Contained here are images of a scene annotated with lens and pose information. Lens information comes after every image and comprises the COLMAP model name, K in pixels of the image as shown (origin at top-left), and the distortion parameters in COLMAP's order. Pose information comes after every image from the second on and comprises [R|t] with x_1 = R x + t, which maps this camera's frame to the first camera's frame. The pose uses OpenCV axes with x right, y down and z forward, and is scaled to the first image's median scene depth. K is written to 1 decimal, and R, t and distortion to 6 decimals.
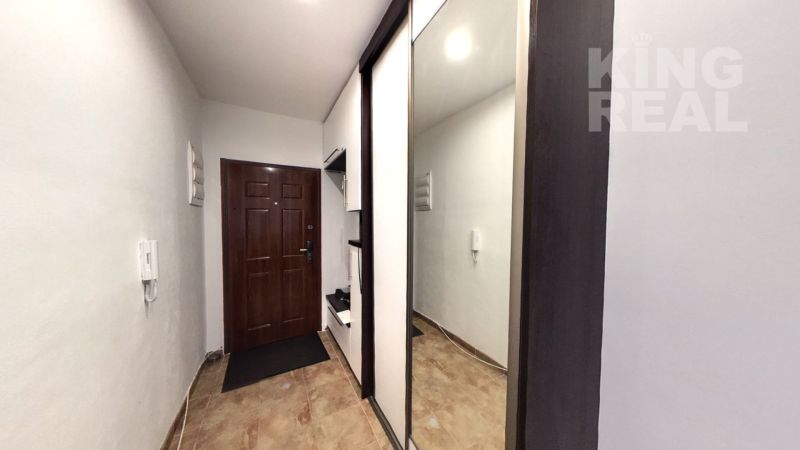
lens RADIAL K [[234.6, 0, 420.5], [0, 234.6, 232.9], [0, 0, 1]] dist [-0.001067, -0.000089]
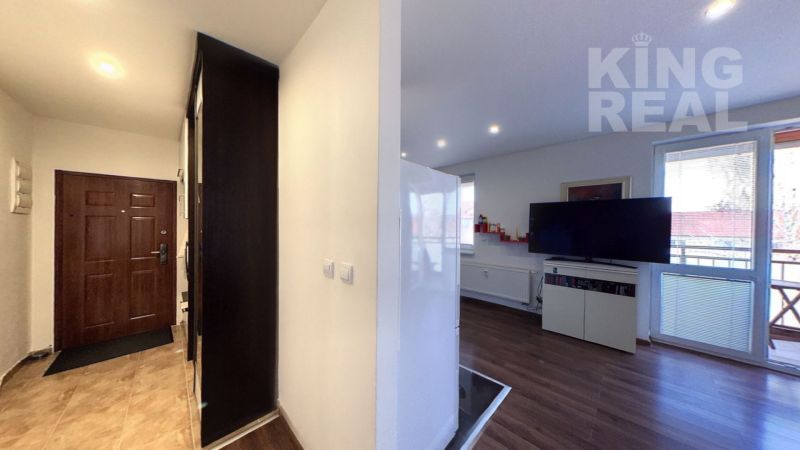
lens RADIAL K [[234.6, 0, 420.9], [0, 234.6, 228.8], [0, 0, 1]] dist [-0.001067, -0.000089]
pose [[0.966649, -0.010926, 0.255873, 0.561128], [0.021360, 0.999048, -0.038034, 0.036271], [-0.255214, 0.042231, 0.965962, -0.520469]]
